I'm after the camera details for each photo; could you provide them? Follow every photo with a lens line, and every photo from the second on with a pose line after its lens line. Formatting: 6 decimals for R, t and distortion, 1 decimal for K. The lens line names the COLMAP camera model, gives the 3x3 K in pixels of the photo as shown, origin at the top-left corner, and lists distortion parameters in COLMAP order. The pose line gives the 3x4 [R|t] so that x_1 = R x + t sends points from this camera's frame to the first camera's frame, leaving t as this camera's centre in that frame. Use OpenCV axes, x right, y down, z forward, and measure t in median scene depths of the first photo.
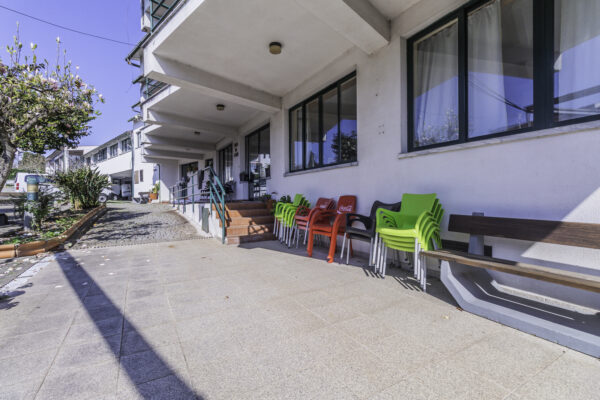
lens RADIAL K [[276.6, 0, 298.5], [0, 276.6, 197.8], [0, 0, 1]] dist [0.000859, 0.000856]
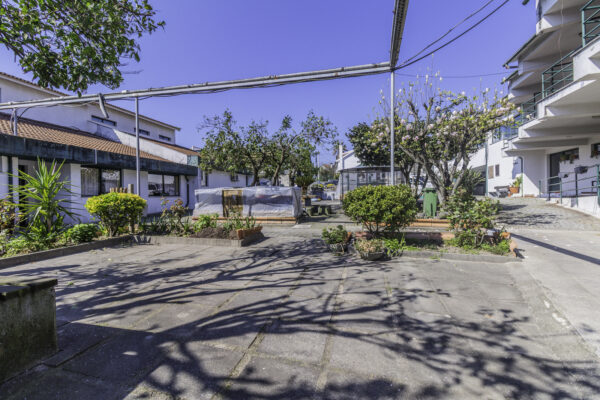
lens RADIAL K [[276.6, 0, 298.5], [0, 276.6, 197.8], [0, 0, 1]] dist [0.000859, 0.000856]
pose [[0.480022, 0.005980, -0.877236, -0.028458], [0.007949, 0.999906, 0.011166, 0.005137], [0.877220, -0.012333, 0.479930, -0.156720]]
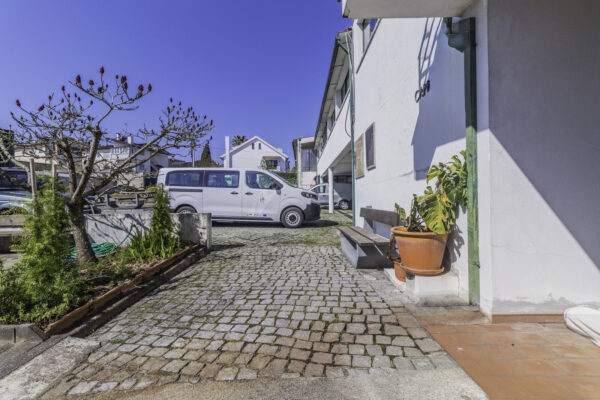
lens RADIAL K [[276.6, 0, 298.5], [0, 276.6, 197.8], [0, 0, 1]] dist [0.000859, 0.000856]
pose [[0.674882, 0.004602, -0.737911, -0.483862], [-0.005352, 0.999985, 0.001341, -0.034881], [0.737906, 0.003044, 0.674897, 0.895196]]
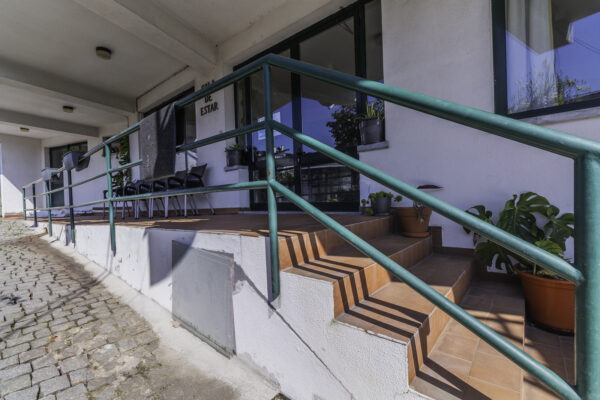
lens RADIAL K [[276.6, 0, 298.5], [0, 276.6, 197.8], [0, 0, 1]] dist [0.000859, 0.000856]
pose [[0.940713, -0.027292, 0.338103, -0.148870], [0.028377, 0.999596, 0.001733, -0.003604], [-0.338014, 0.007964, 0.941107, 0.320473]]
